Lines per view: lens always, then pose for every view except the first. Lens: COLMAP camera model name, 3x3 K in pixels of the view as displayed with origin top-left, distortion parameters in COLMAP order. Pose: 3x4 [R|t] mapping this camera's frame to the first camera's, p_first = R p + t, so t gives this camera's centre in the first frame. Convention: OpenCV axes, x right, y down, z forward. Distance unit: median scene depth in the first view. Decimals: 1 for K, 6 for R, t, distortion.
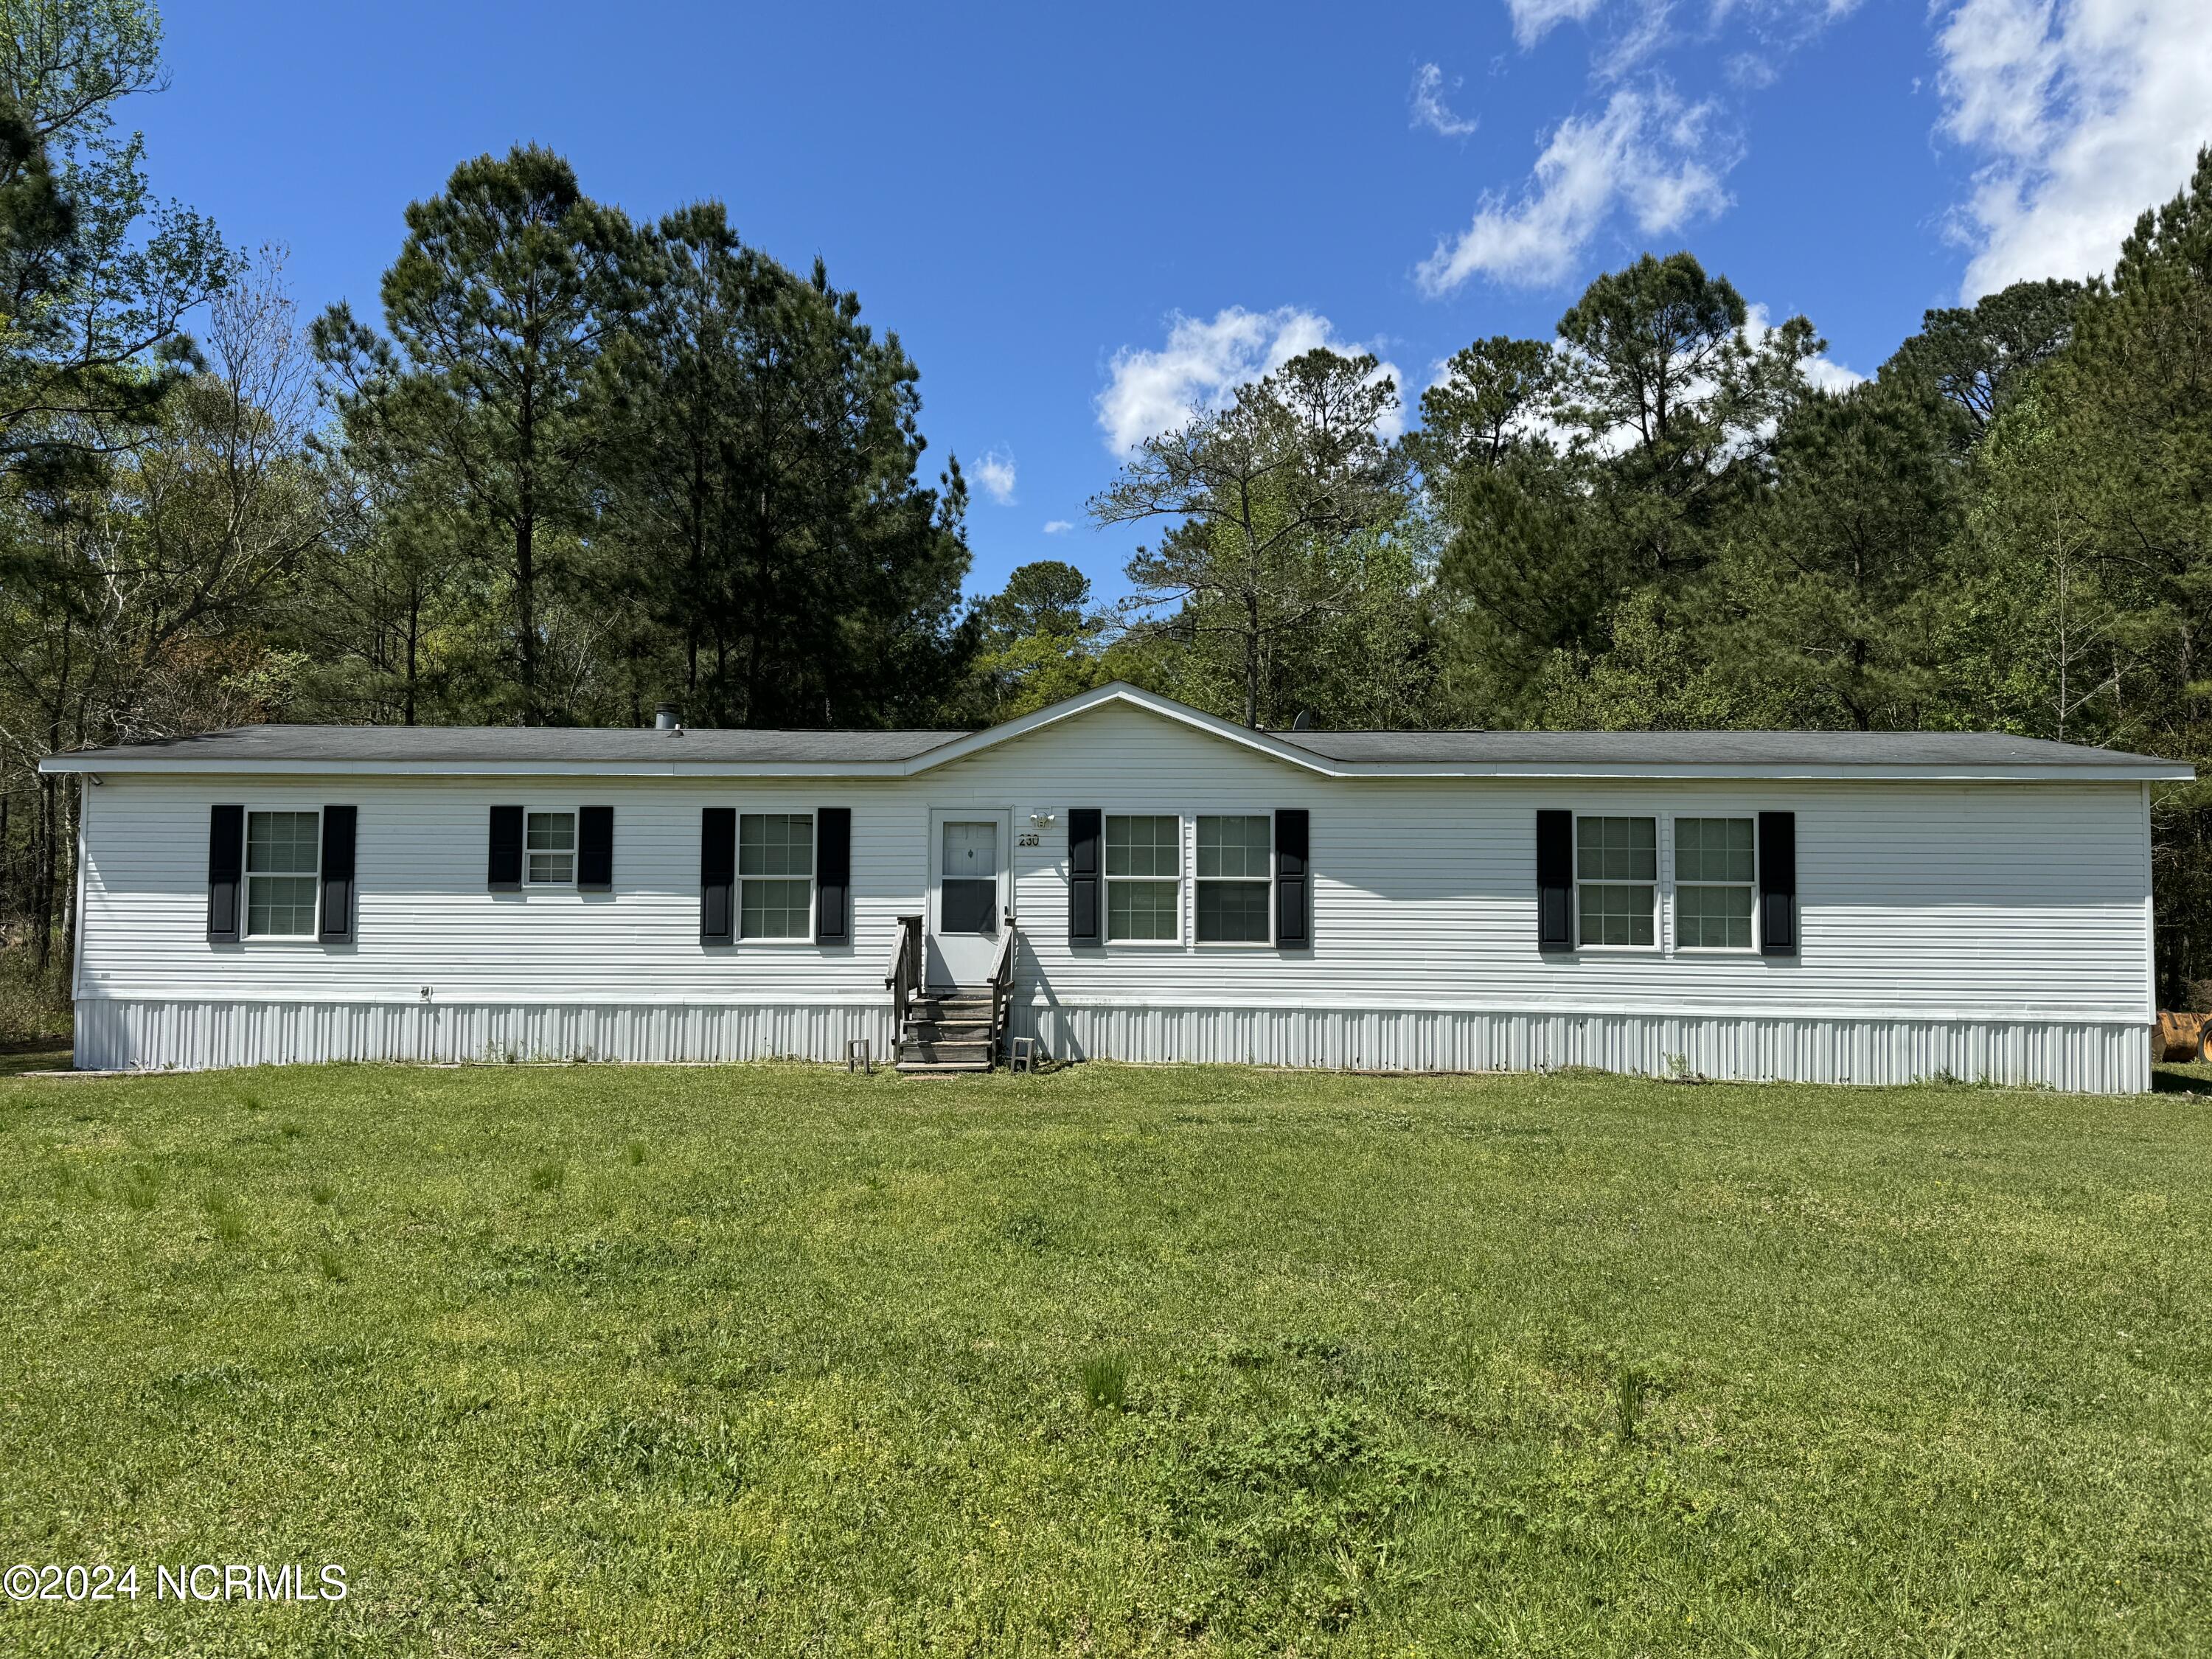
lens RADIAL K [[1683.6, 0, 1106.0], [0, 1683.6, 829.5], [0, 0, 1]] dist [0.187533, -0.254393]
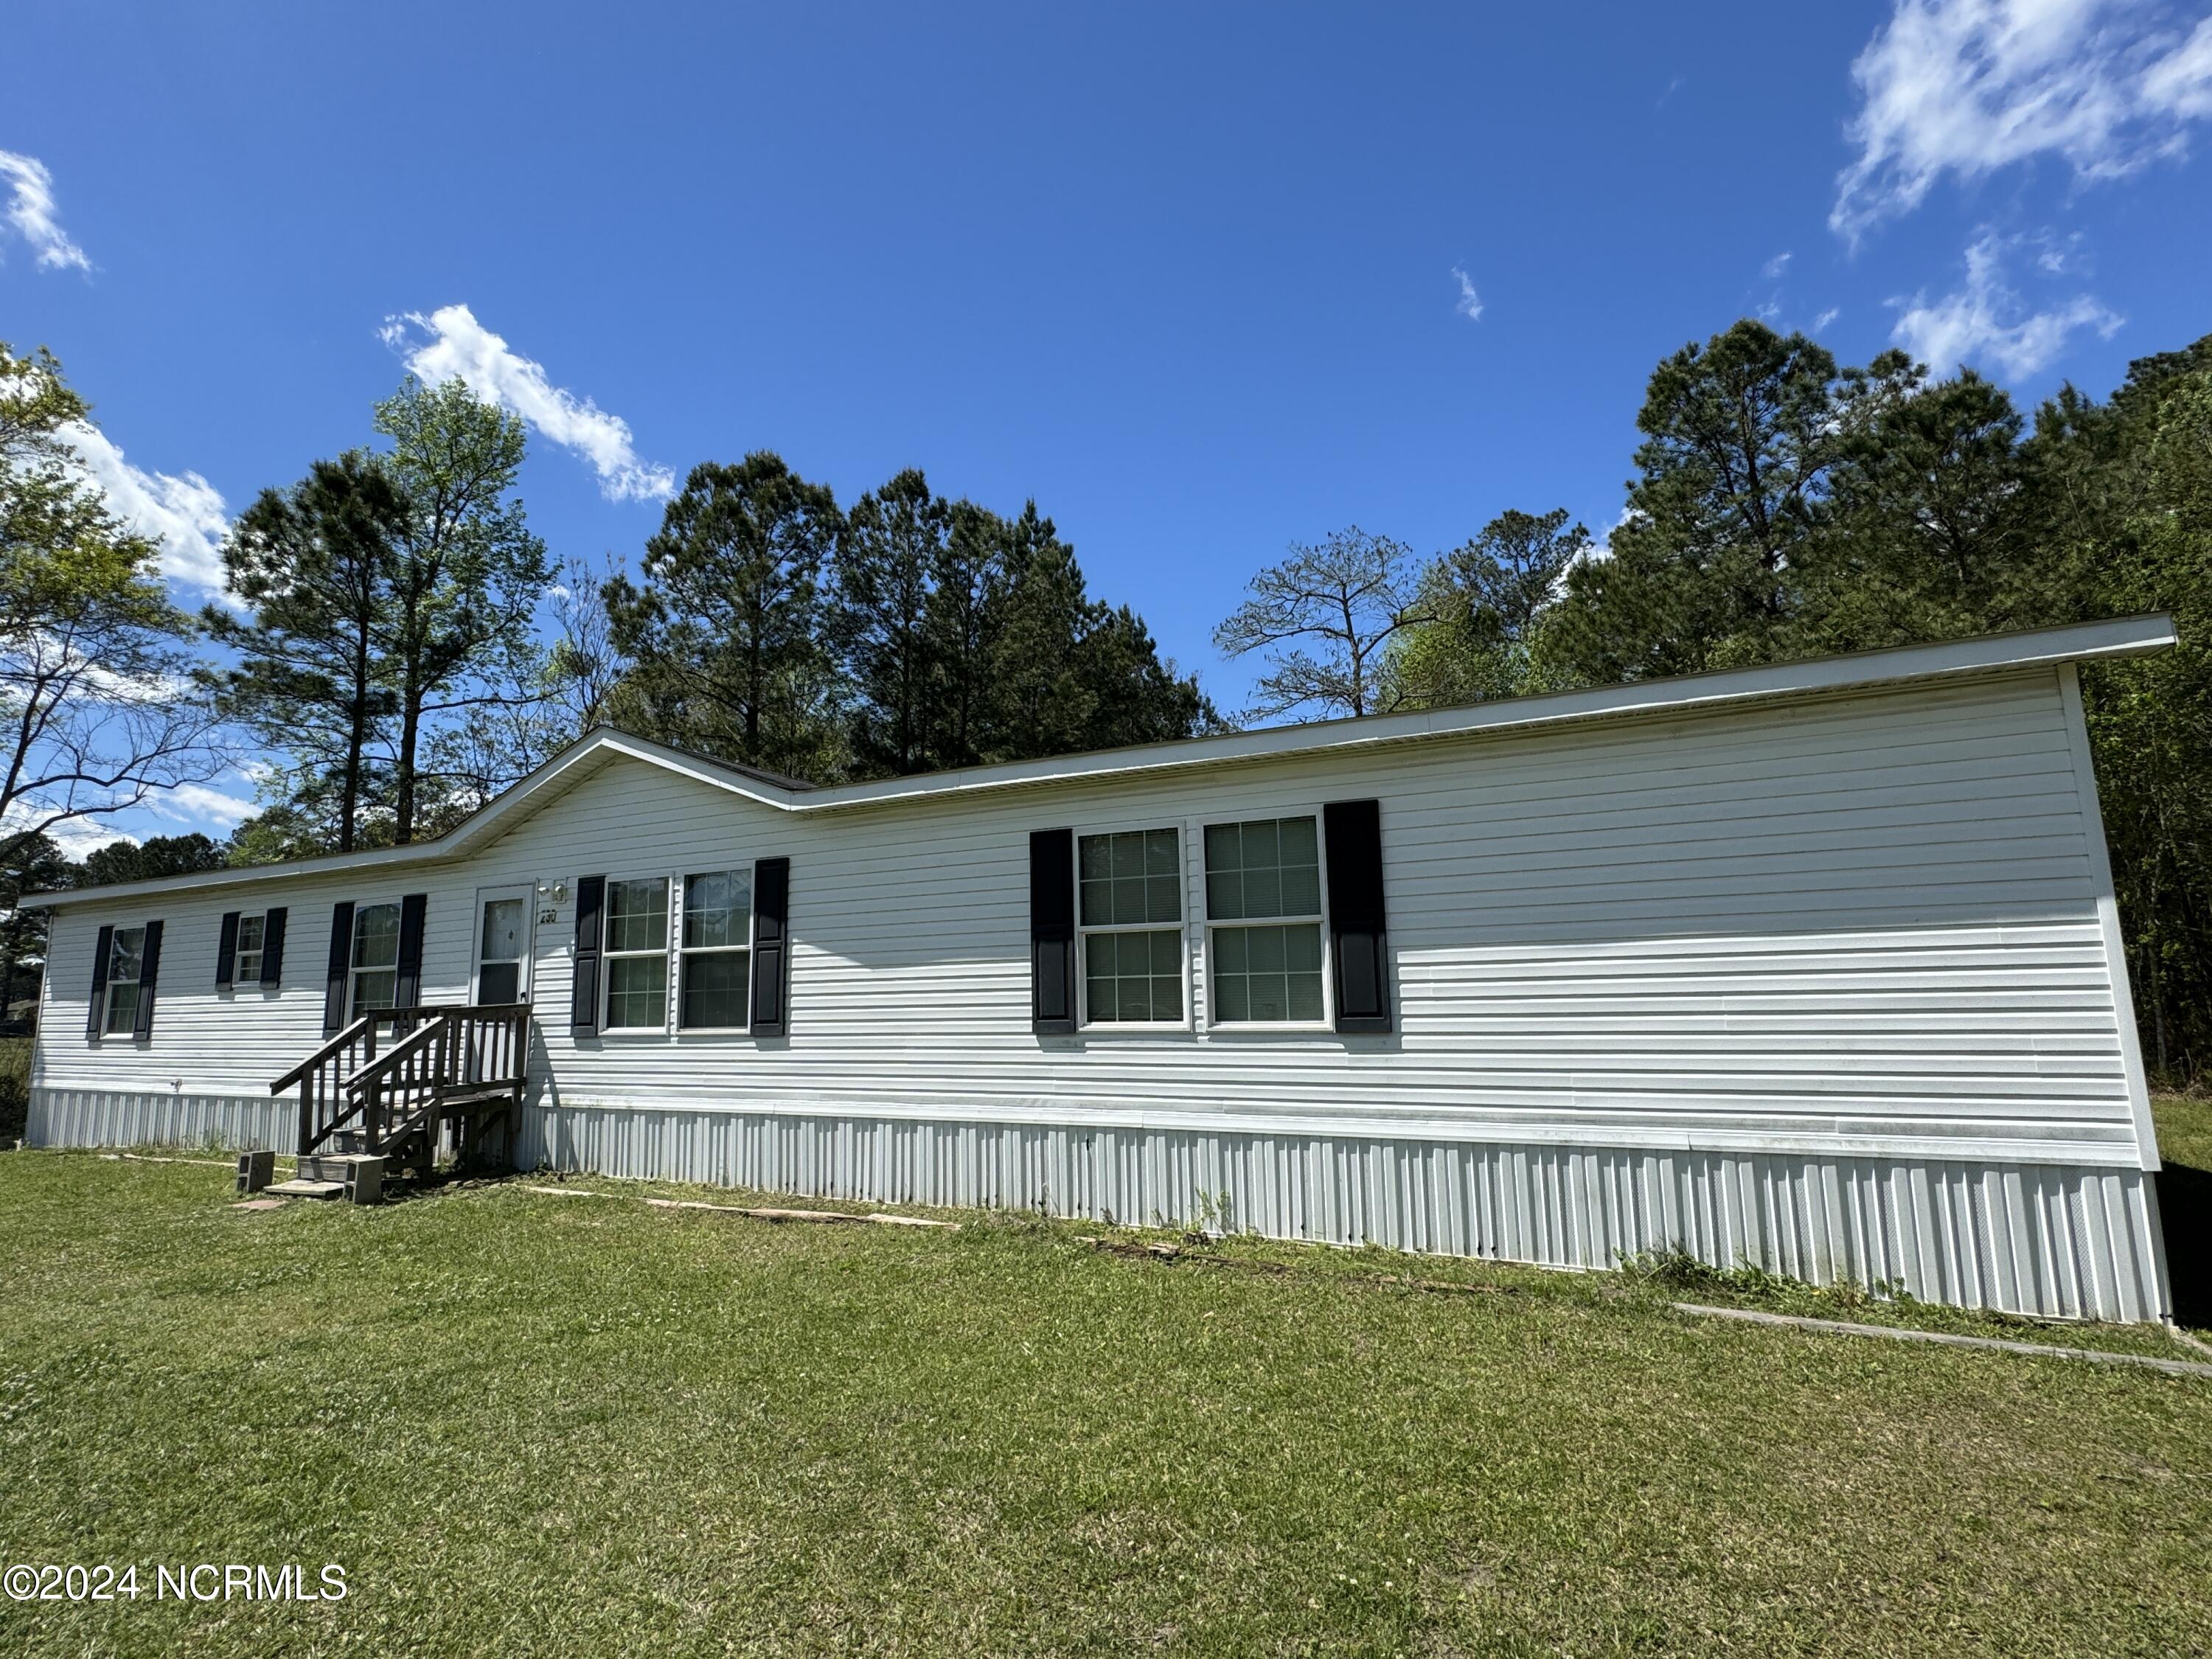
lens RADIAL K [[1087.5, 0, 1106.0], [0, 1087.5, 829.5], [0, 0, 1]] dist [0.022530, -0.013512]
pose [[0.908763, -0.089875, -0.407519, 0.467891], [0.044717, 0.991883, -0.119032, 0.043046], [0.414909, 0.089949, 0.905406, 0.601427]]
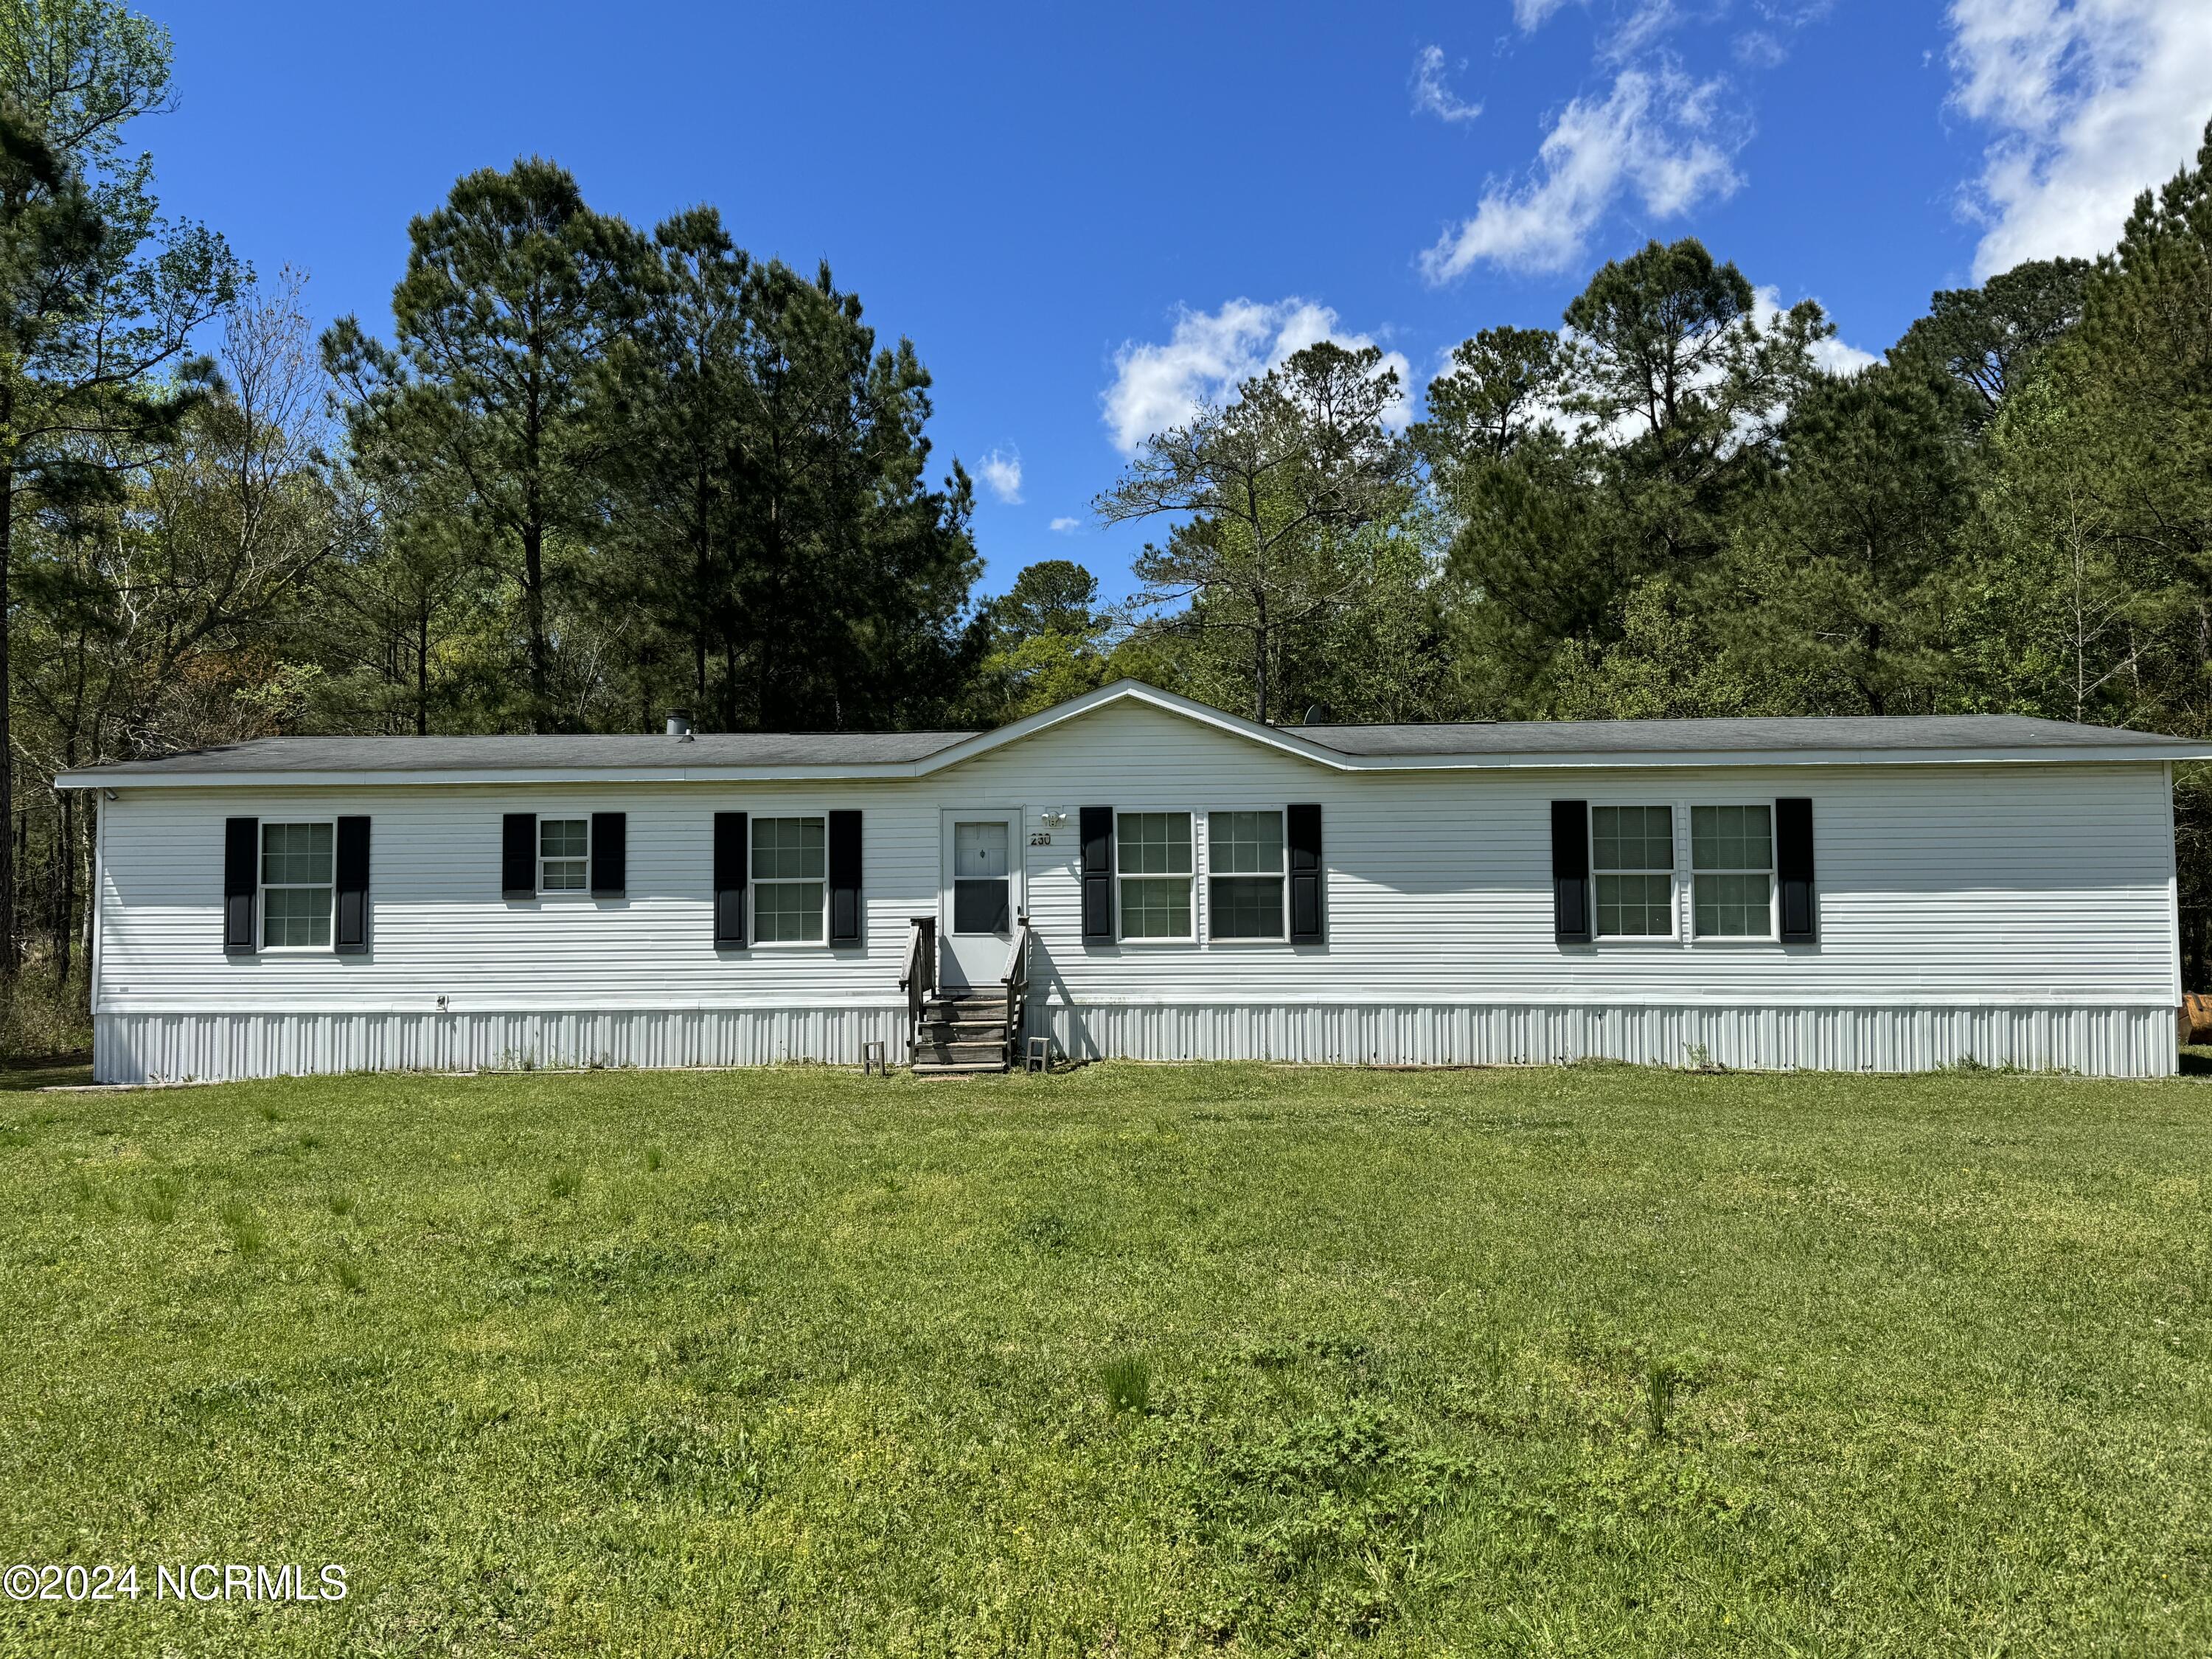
lens RADIAL K [[1662.5, 0, 1100.1], [0, 1662.5, 830.8], [0, 0, 1]] dist [0.177806, -0.227735]
pose [[0.999817, -0.016487, -0.009673, -0.000997], [0.016494, 0.999864, 0.000629, 0.001173], [0.009662, -0.000789, 0.999953, 0.015882]]
